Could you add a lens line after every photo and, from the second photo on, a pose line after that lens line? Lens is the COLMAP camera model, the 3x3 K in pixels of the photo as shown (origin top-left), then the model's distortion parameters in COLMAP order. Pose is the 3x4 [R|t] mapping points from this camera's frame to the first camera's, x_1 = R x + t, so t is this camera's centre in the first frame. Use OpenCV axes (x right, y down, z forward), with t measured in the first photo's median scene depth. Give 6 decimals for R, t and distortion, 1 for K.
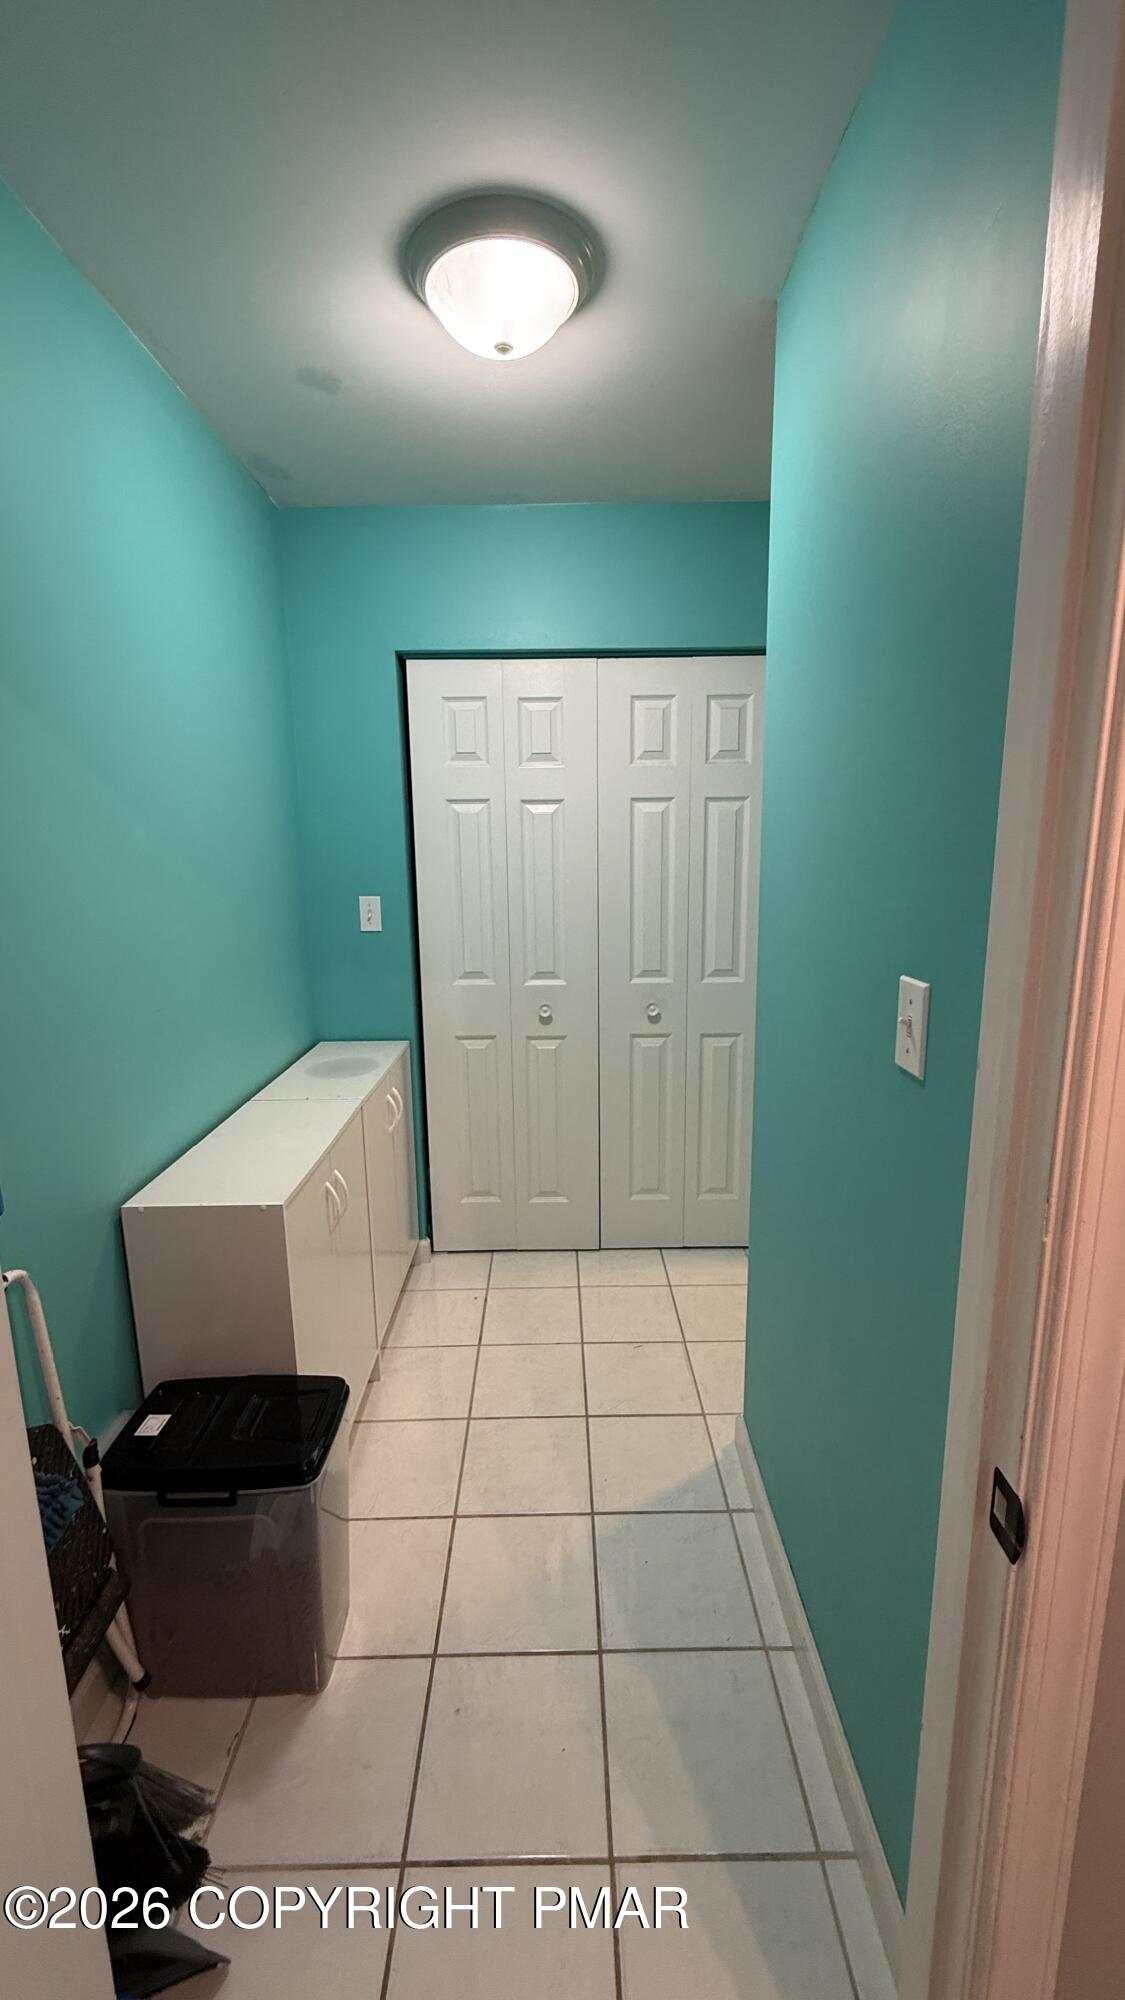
lens RADIAL K [[797.0, 0, 565.0], [0, 797.0, 996.7], [0, 0, 1]] dist [0.000977, -0.000100]
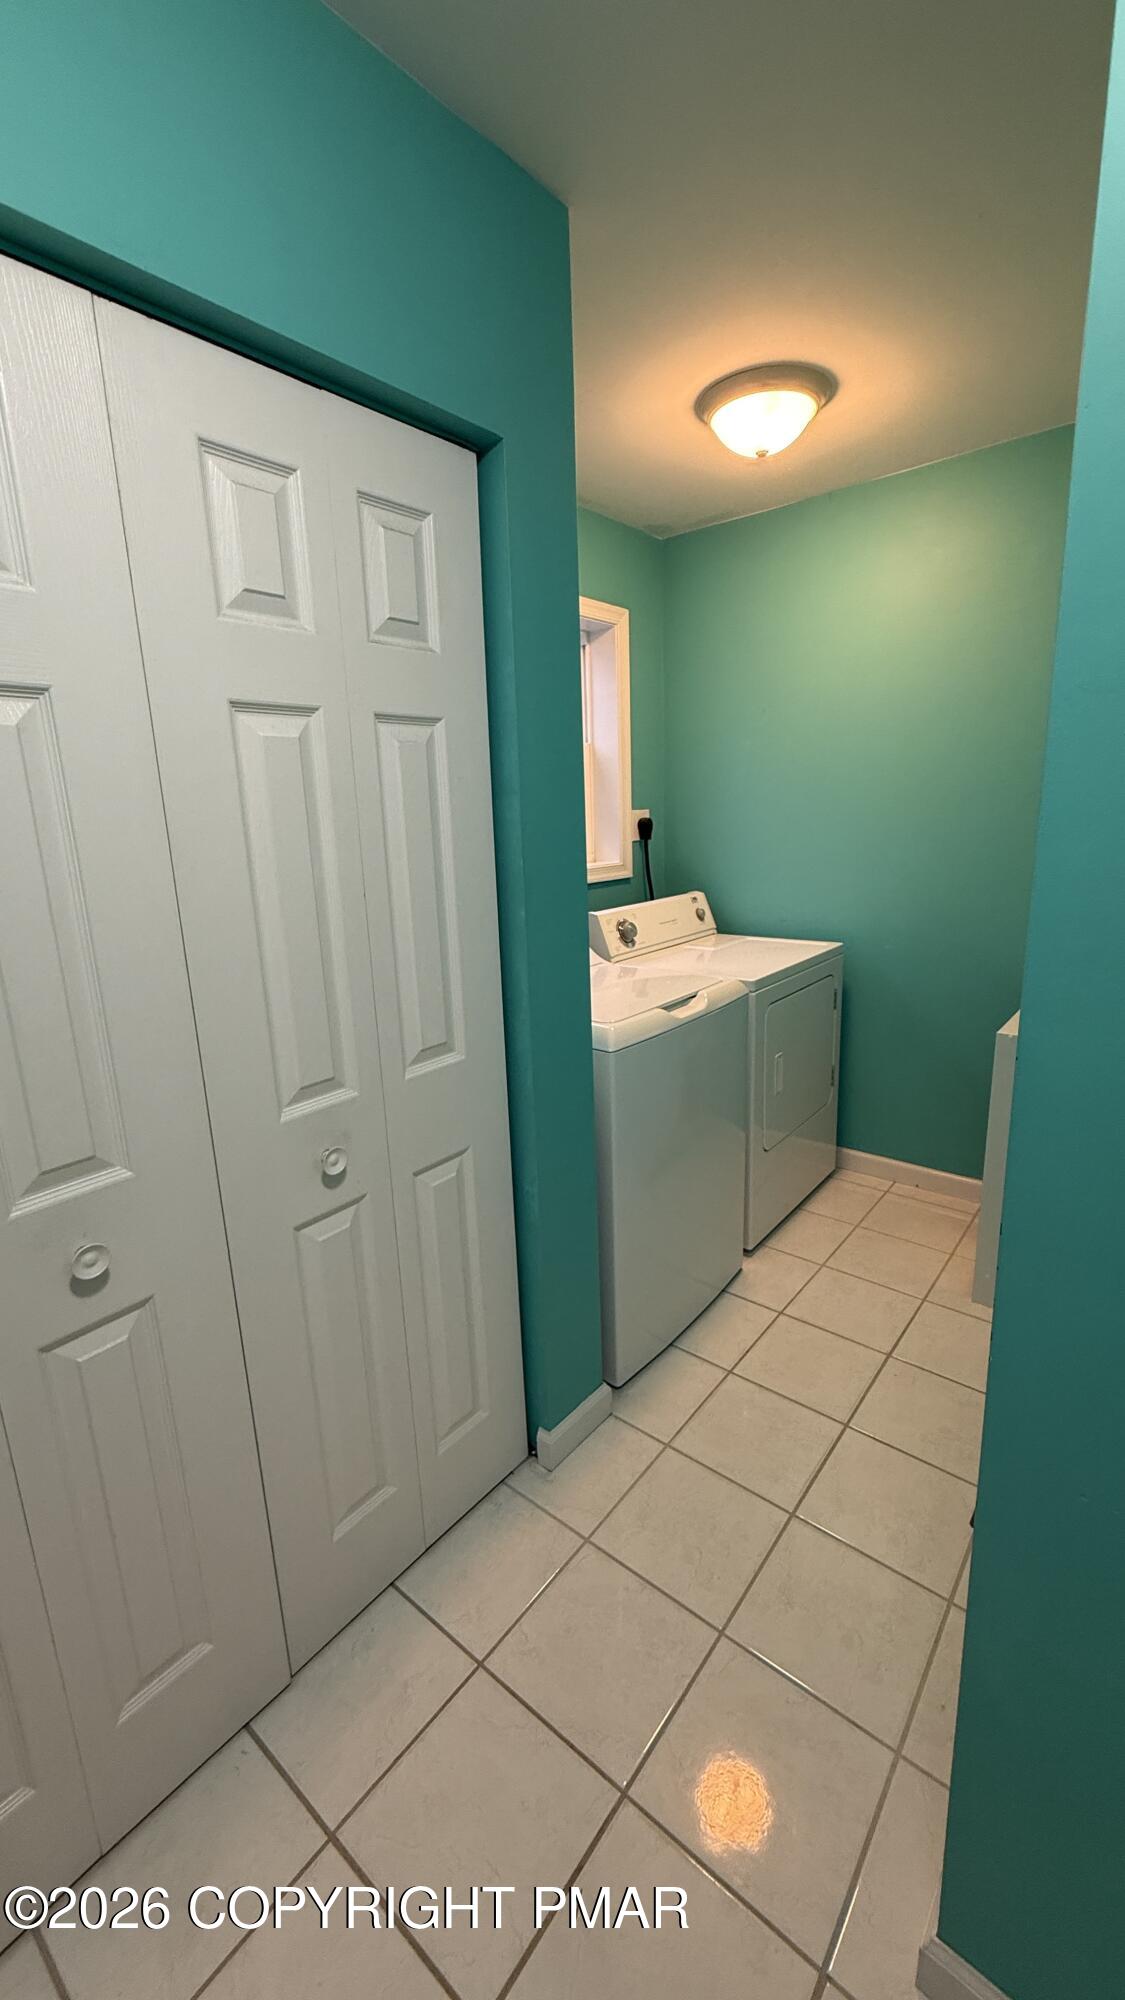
lens RADIAL K [[797.0, 0, 557.9], [0, 797.0, 997.8], [0, 0, 1]] dist [0.000977, -0.000100]
pose [[0.649145, -0.184553, 0.737937, -0.136713], [0.174320, 0.980396, 0.091845, -0.100276], [-0.740421, 0.069017, 0.668591, 0.578287]]
